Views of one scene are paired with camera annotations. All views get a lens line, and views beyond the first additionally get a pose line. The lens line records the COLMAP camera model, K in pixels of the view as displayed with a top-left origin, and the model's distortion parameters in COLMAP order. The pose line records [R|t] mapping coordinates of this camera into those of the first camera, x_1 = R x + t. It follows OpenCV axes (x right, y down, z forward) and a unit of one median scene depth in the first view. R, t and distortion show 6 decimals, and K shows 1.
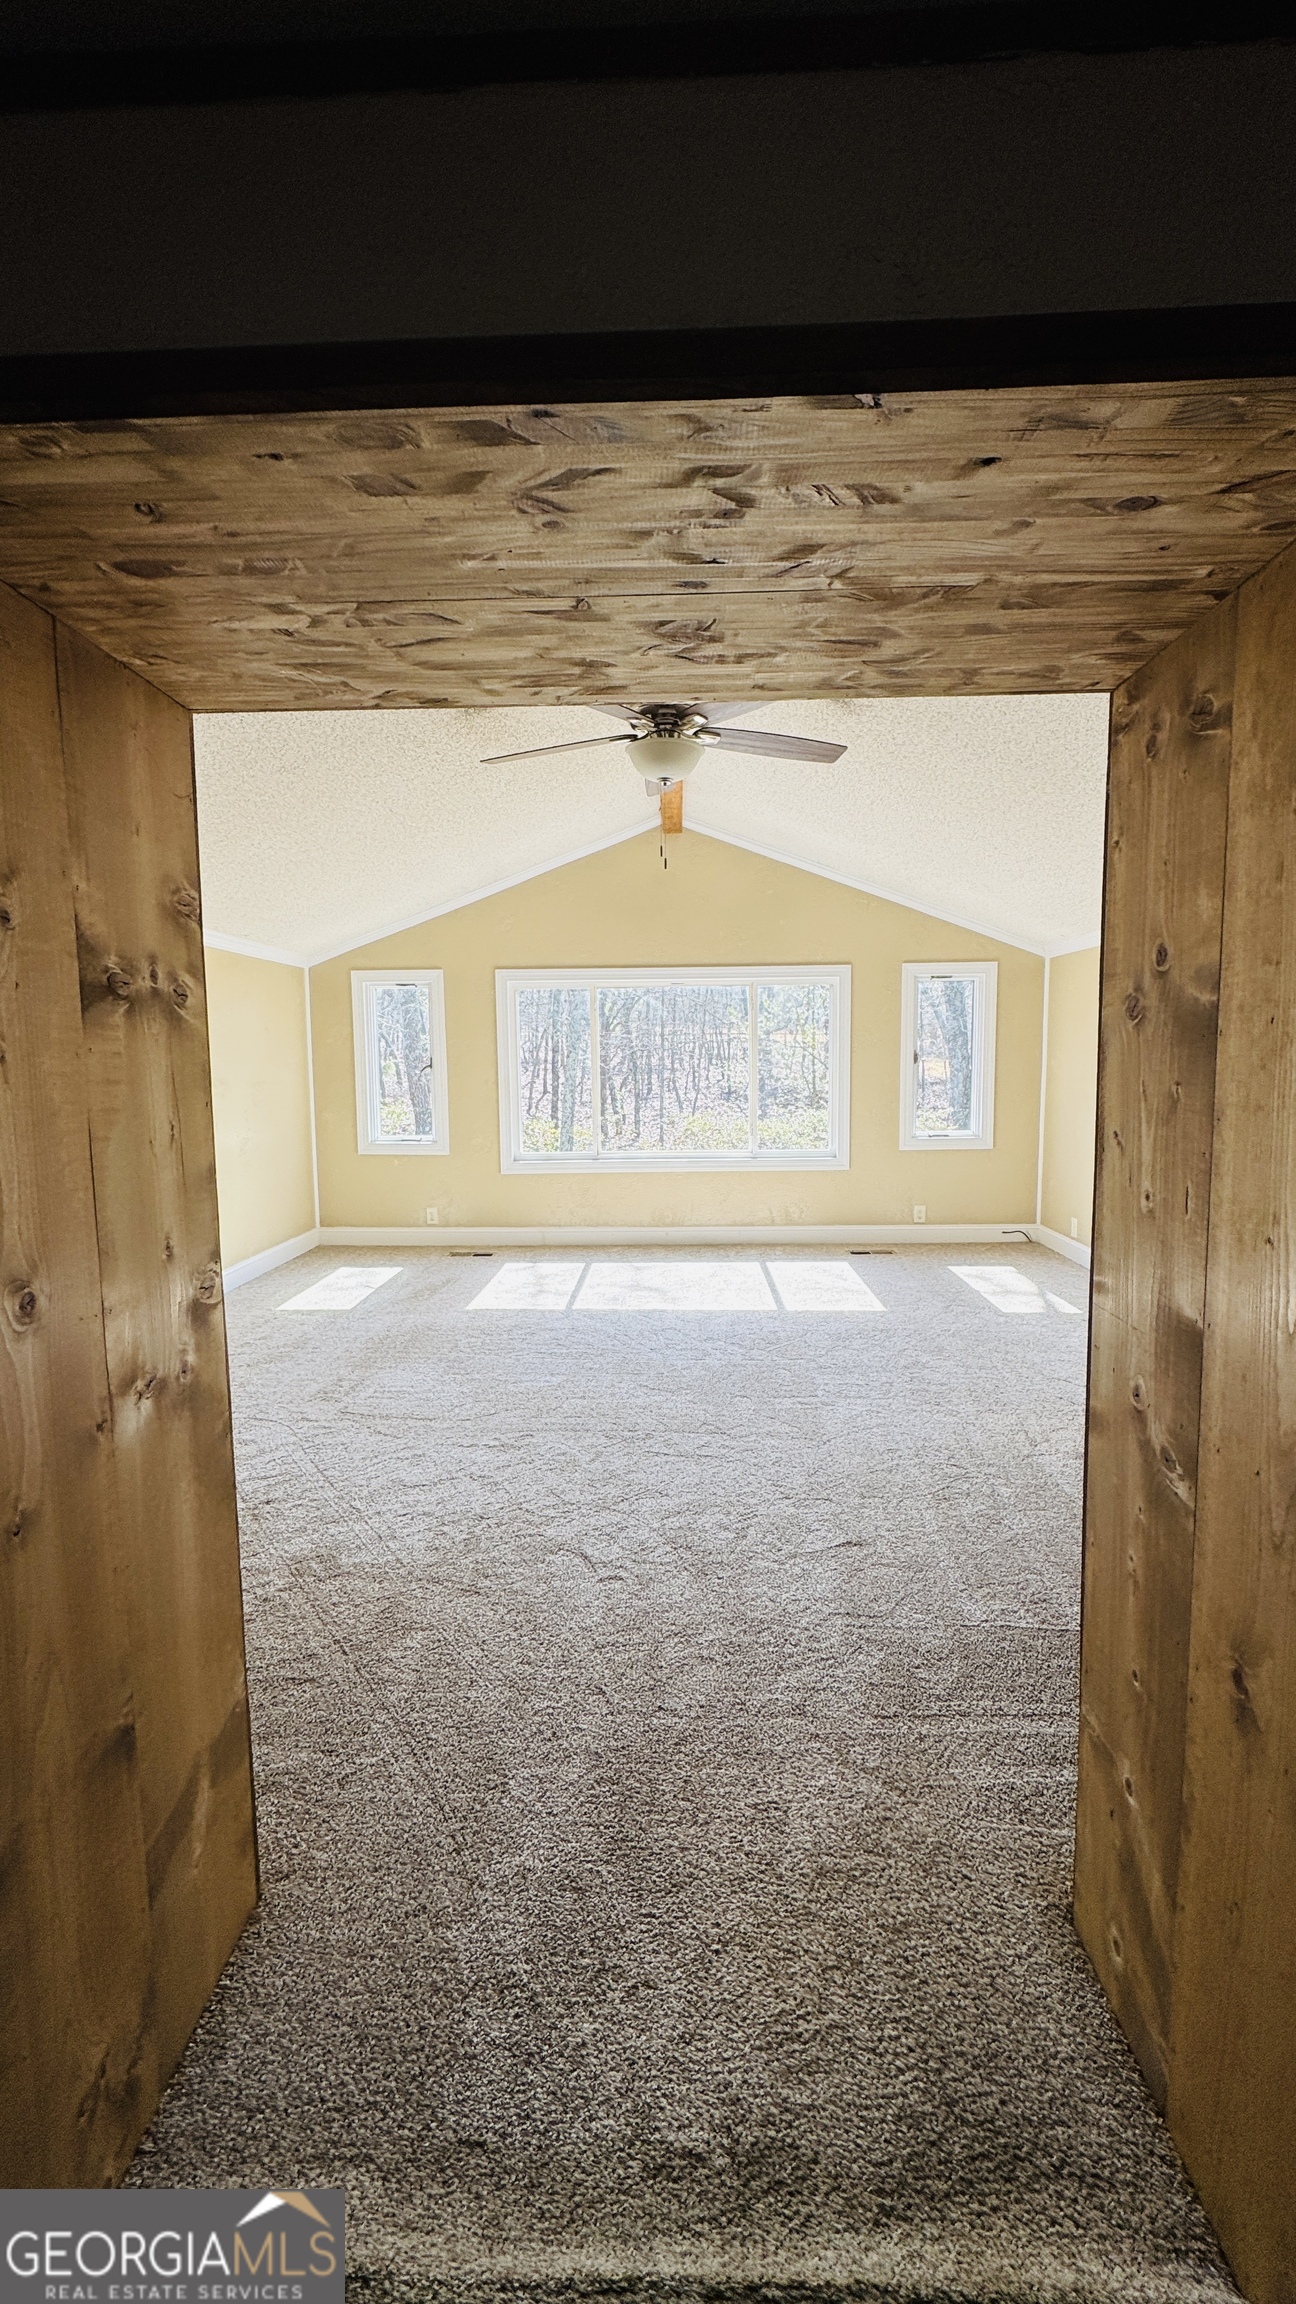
lens RADIAL K [[914.7, 0, 648.0], [0, 914.7, 1152.0], [0, 0, 1]] dist [-0.009048, -0.000128]
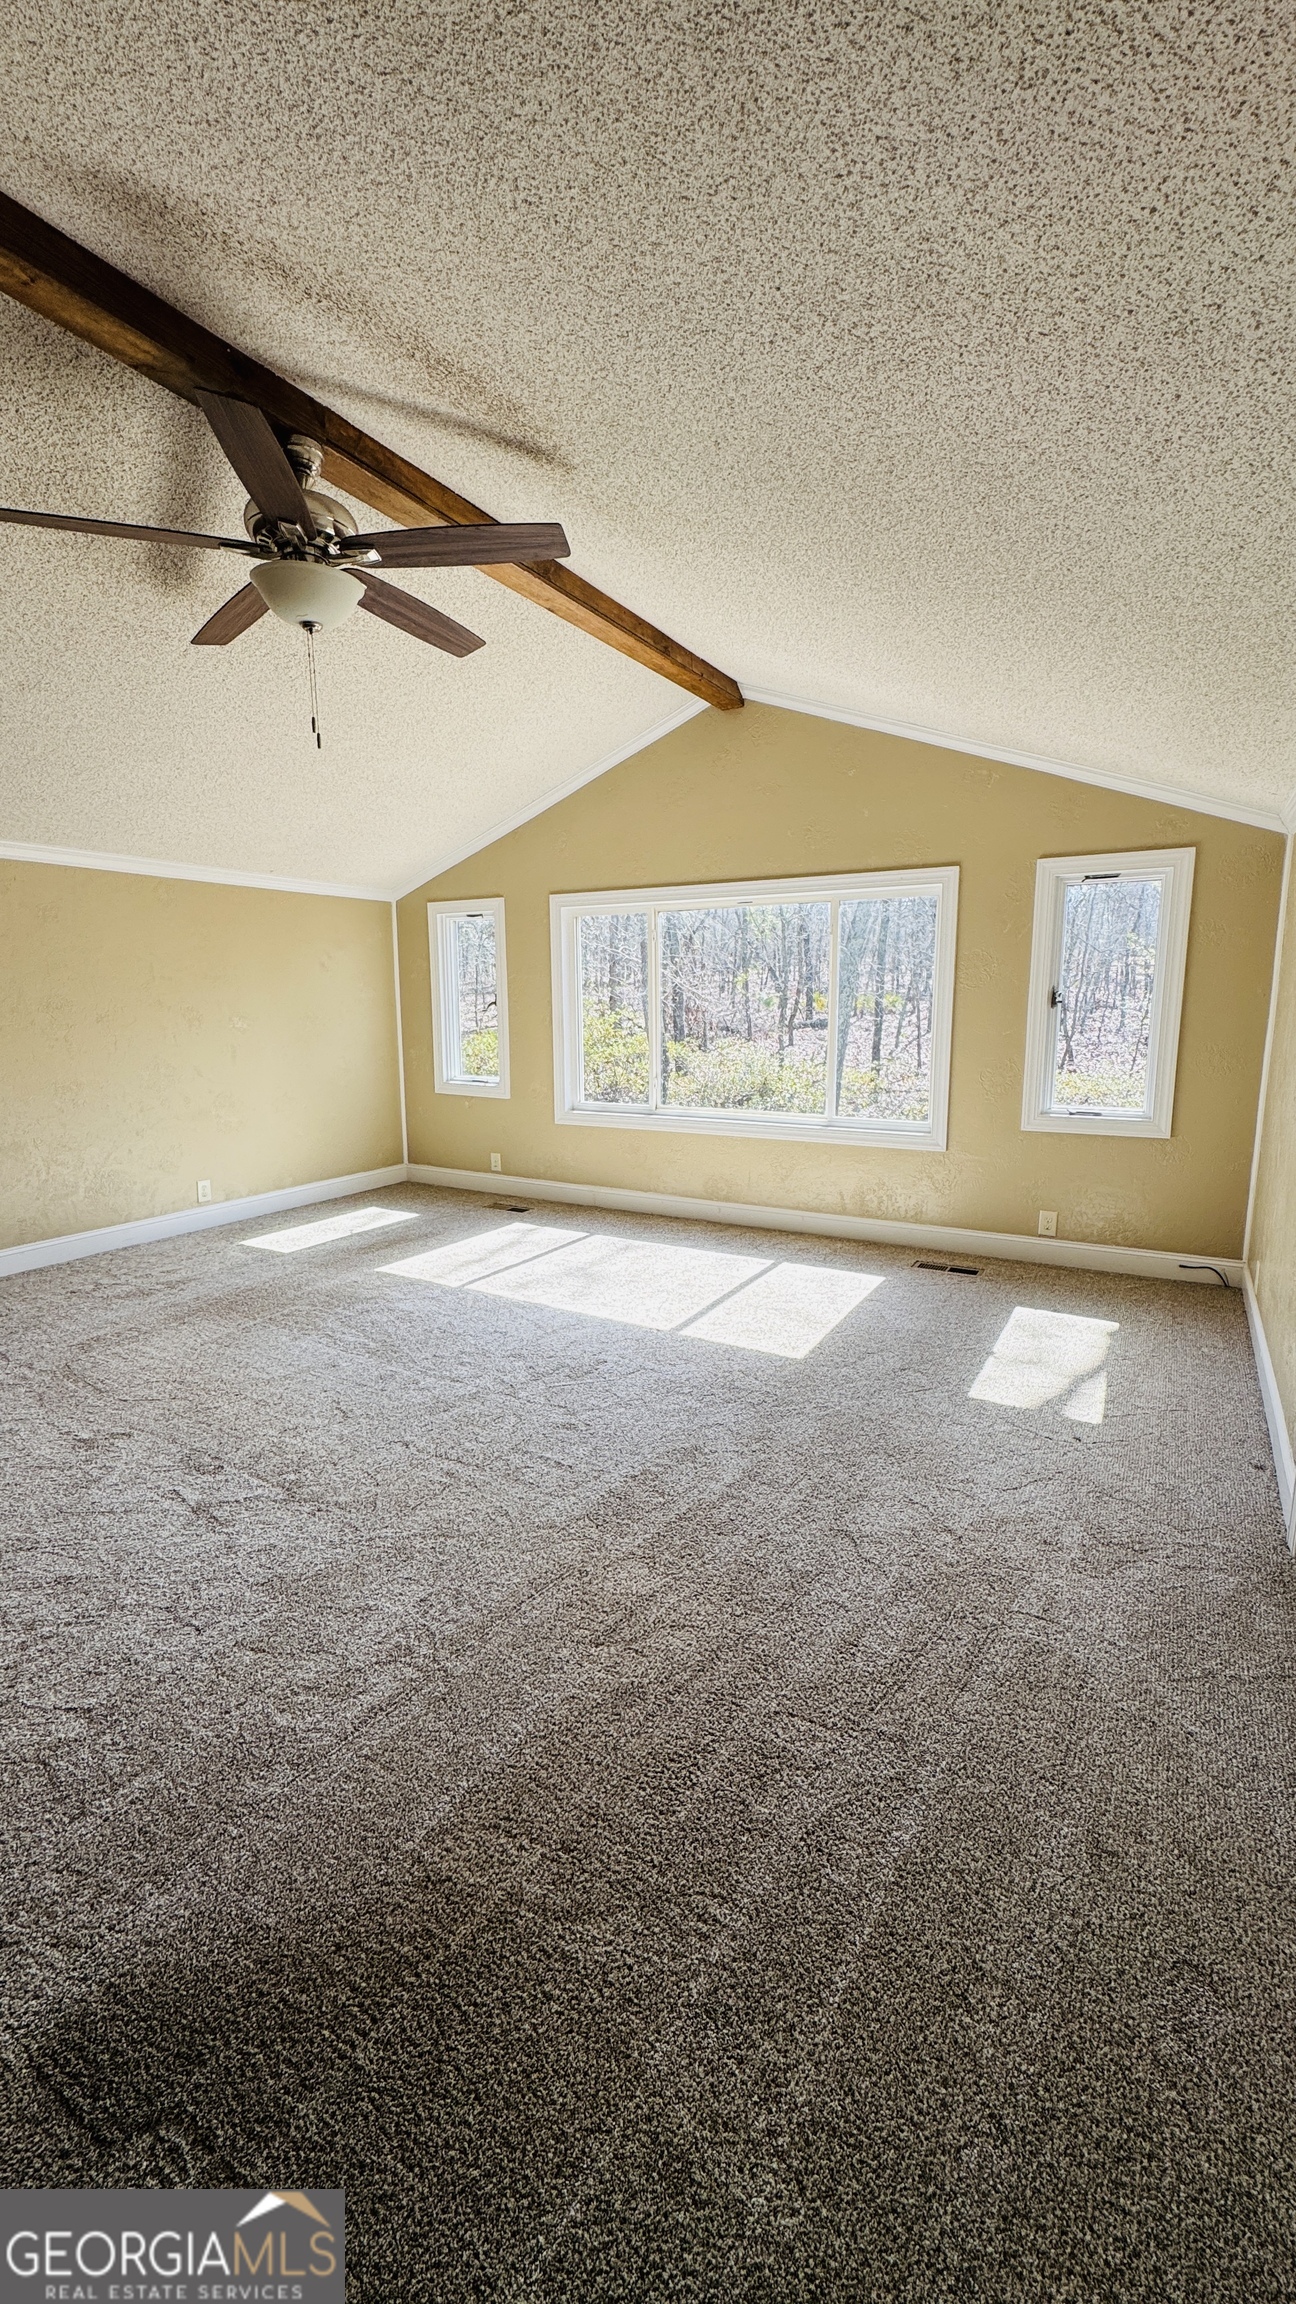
lens RADIAL K [[914.7, 0, 648.0], [0, 914.7, 1152.0], [0, 0, 1]] dist [-0.009048, -0.000128]
pose [[0.879601, 0.086832, -0.467721, 0.372456], [-0.051536, 0.994807, 0.087766, -0.034290], [0.472913, -0.053095, 0.879508, 0.256395]]
